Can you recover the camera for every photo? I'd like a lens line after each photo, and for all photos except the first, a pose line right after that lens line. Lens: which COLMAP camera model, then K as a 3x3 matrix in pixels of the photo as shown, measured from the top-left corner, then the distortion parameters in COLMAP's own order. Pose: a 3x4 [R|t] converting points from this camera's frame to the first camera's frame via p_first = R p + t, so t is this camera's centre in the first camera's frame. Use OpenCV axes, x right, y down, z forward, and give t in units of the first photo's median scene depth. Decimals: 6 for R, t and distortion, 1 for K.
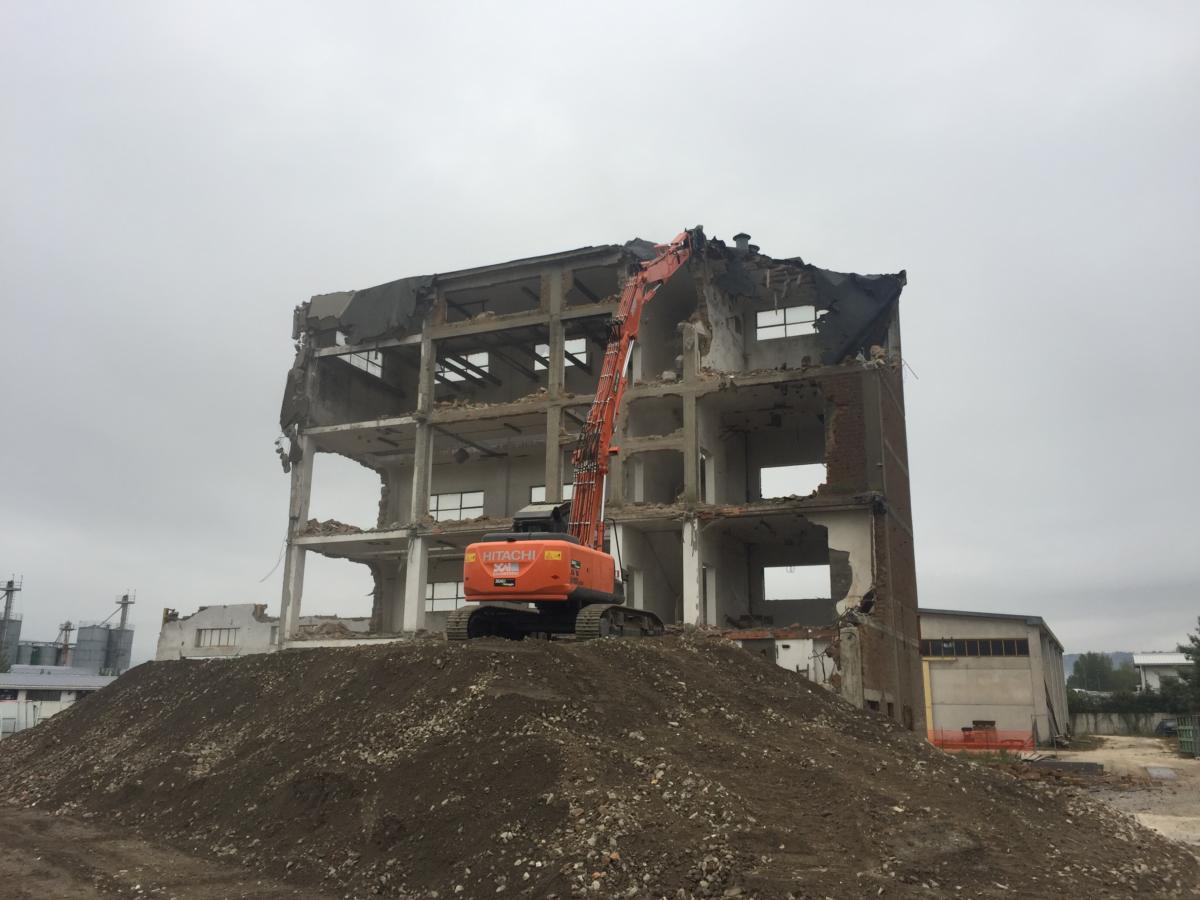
lens RADIAL K [[1028.3, 0, 598.4], [0, 1028.3, 440.6], [0, 0, 1]] dist [0.071680, -0.096381]
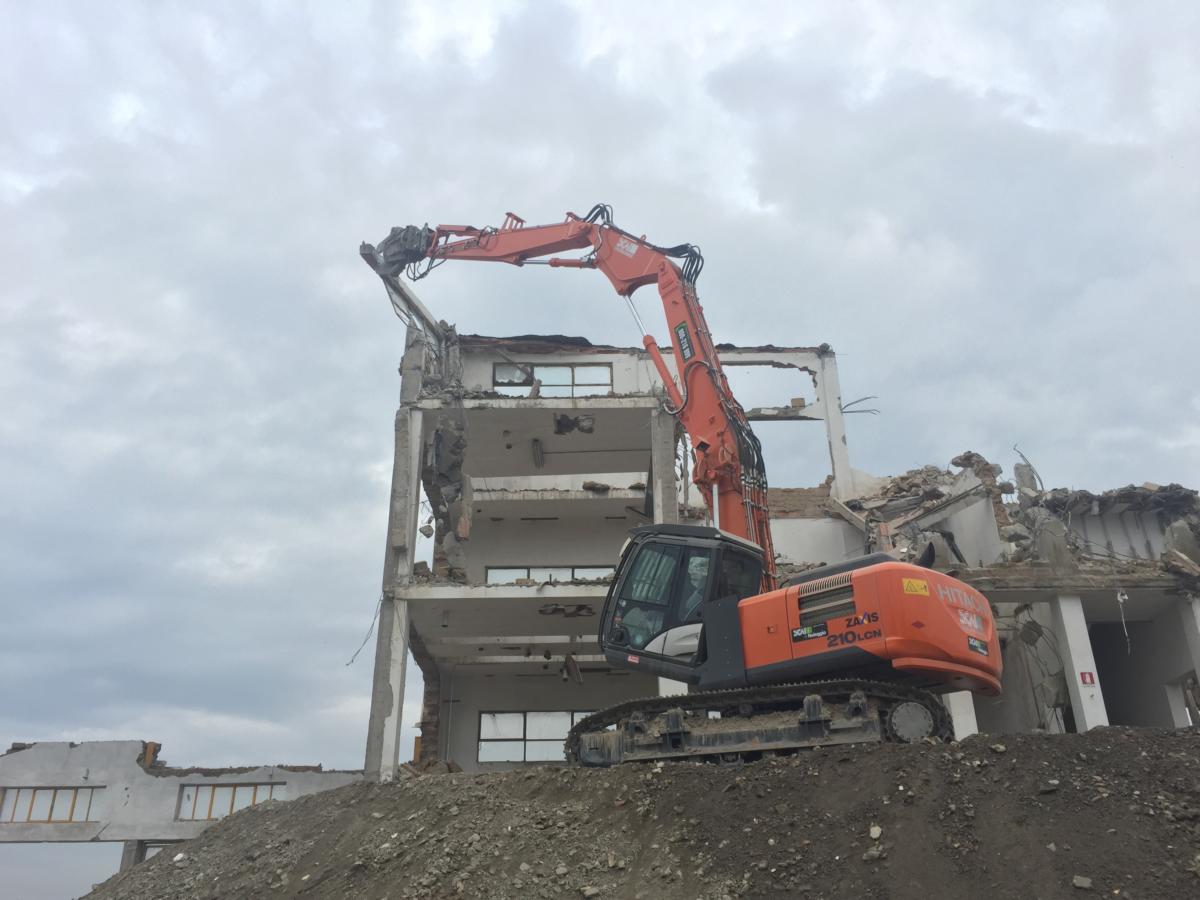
lens RADIAL K [[1028.3, 0, 588.9], [0, 1028.3, 447.6], [0, 0, 1]] dist [0.071680, -0.096381]
pose [[0.913016, 0.164189, 0.373422, -0.374975], [-0.080496, 0.969937, -0.229656, 0.125492], [-0.399903, 0.179621, 0.898785, 0.433941]]
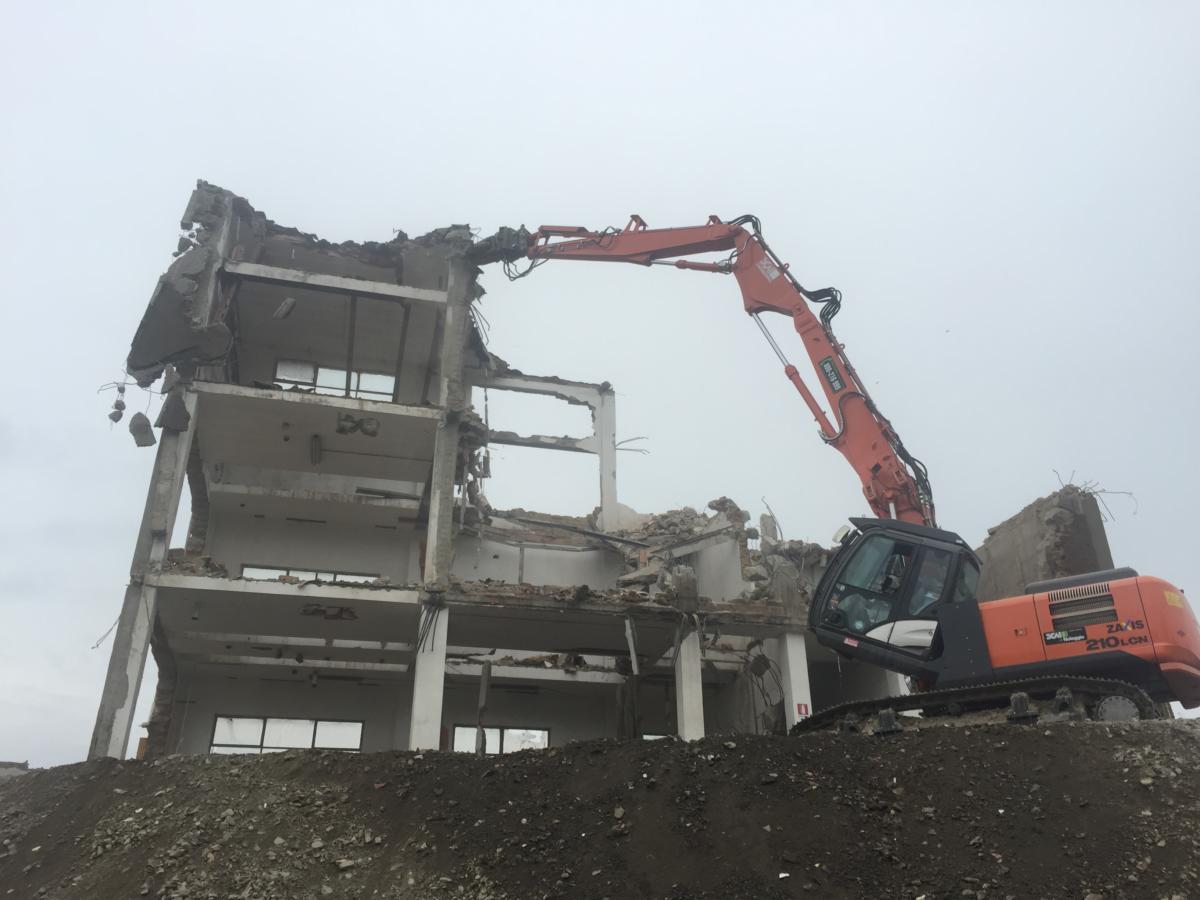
lens RADIAL K [[1028.3, 0, 603.7], [0, 1028.3, 444.6], [0, 0, 1]] dist [0.071680, -0.096381]
pose [[0.775149, 0.276674, 0.567976, -0.385349], [-0.130735, 0.949796, -0.284246, 0.134889], [-0.618105, 0.146079, 0.772404, 0.427137]]
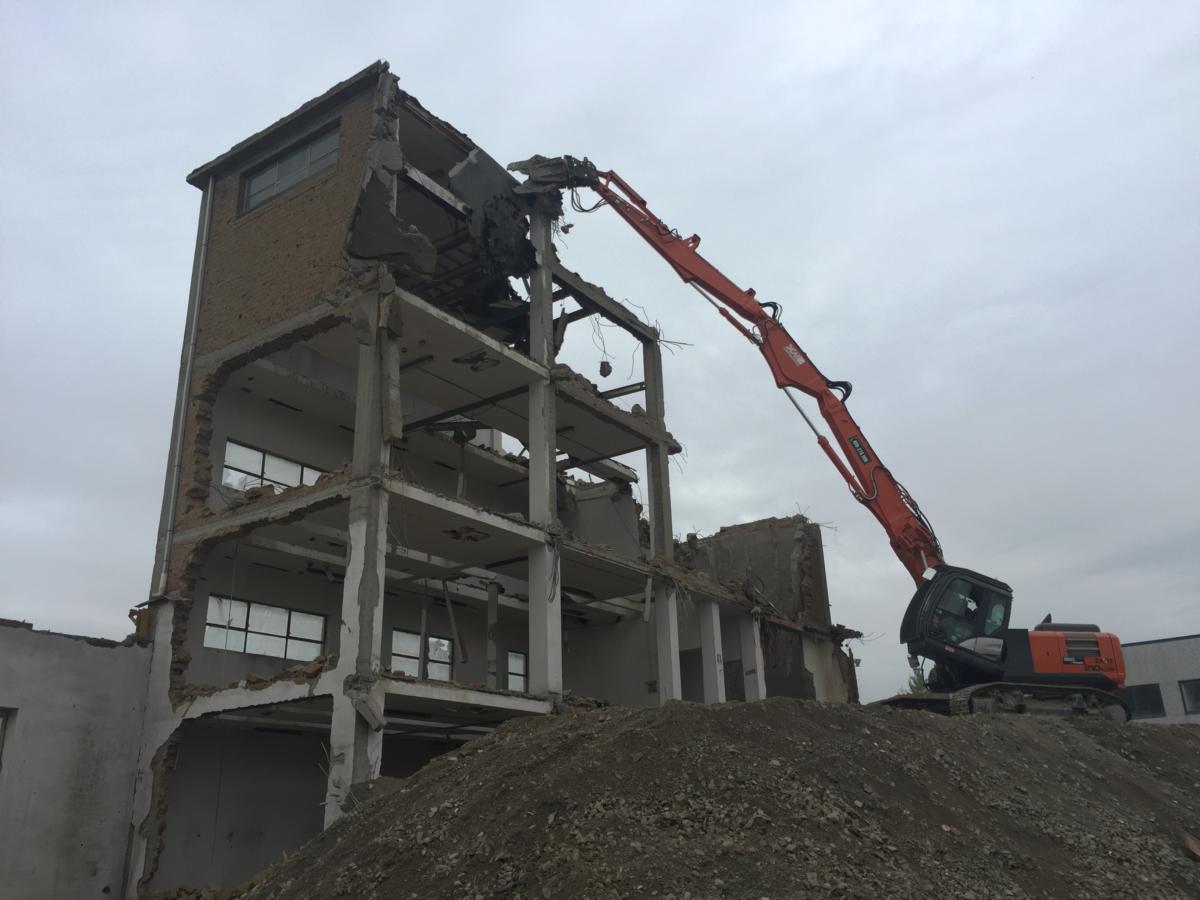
lens RADIAL K [[1028.3, 0, 594.0], [0, 1028.3, 444.5], [0, 0, 1]] dist [0.071680, -0.096381]
pose [[0.172634, 0.335979, 0.925913, -0.683452], [-0.204168, 0.931817, -0.300055, 0.191294], [-0.963594, -0.137242, 0.229459, 0.714943]]
